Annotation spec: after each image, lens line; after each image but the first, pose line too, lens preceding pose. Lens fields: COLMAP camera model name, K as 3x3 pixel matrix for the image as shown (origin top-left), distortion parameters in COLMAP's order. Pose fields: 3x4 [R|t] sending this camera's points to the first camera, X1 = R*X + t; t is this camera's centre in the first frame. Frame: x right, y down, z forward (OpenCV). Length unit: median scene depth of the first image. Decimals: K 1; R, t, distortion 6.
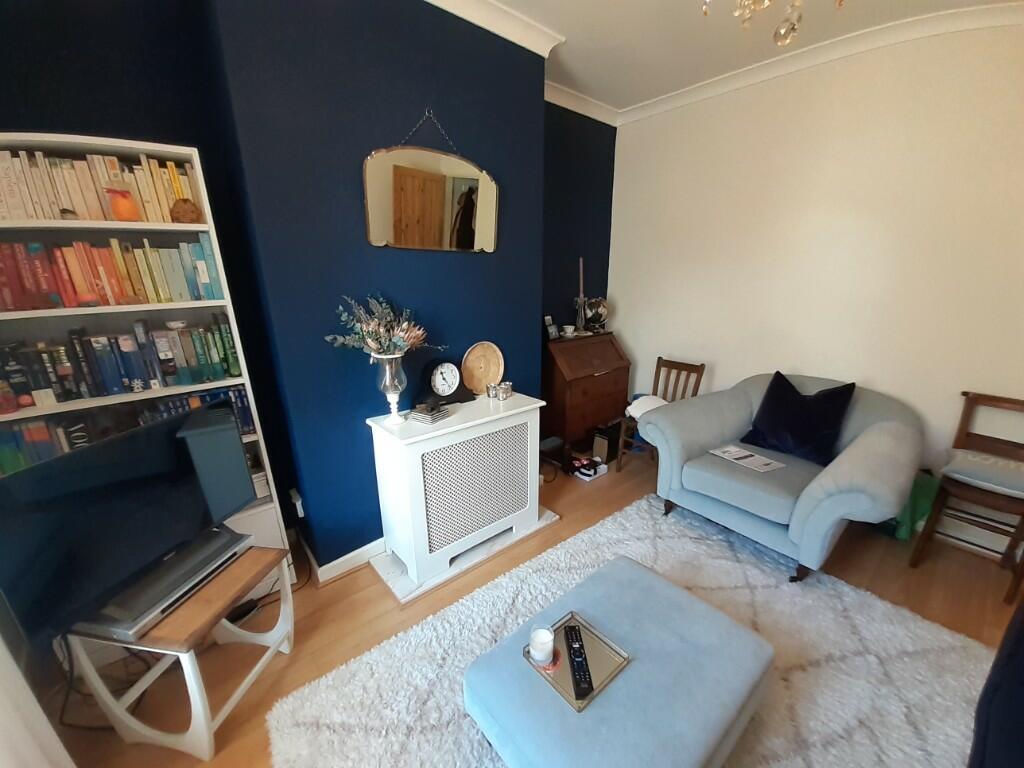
lens RADIAL K [[402.6, 0, 524.4], [0, 402.6, 404.8], [0, 0, 1]] dist [0.018159, -0.016351]
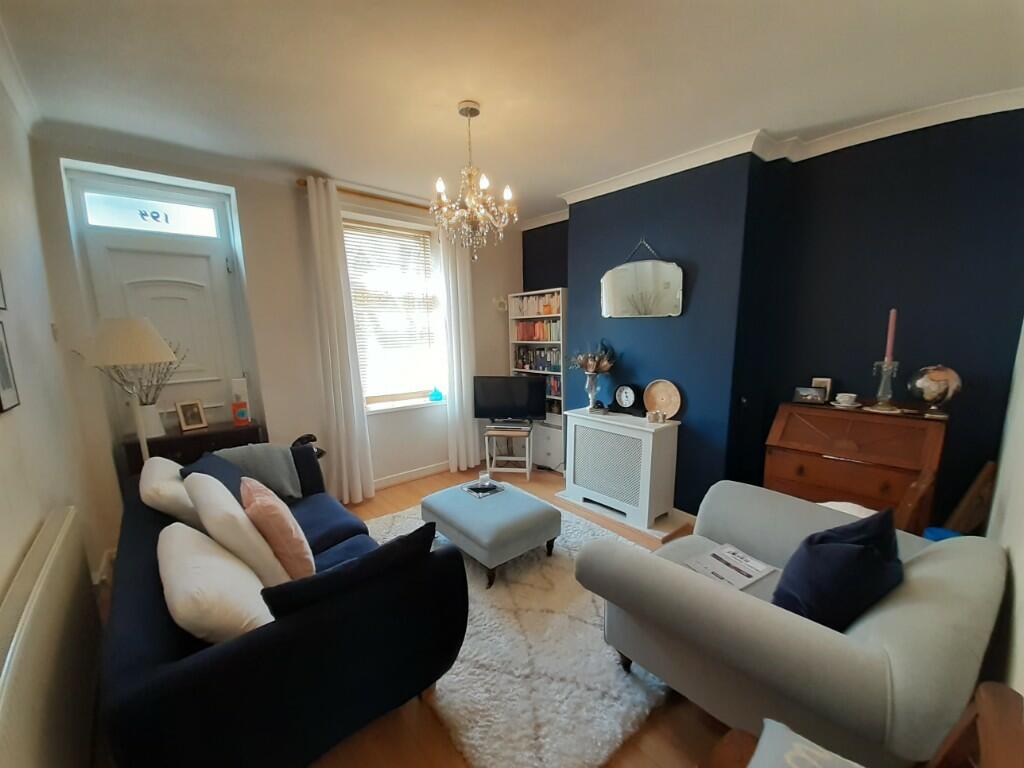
lens RADIAL K [[402.6, 0, 524.4], [0, 402.6, 404.8], [0, 0, 1]] dist [0.018159, -0.016351]
pose [[0.023532, 0.191315, -0.981247, 1.864284], [-0.299005, 0.937937, 0.175700, -0.267694], [0.953961, 0.289263, 0.079276, 0.707875]]
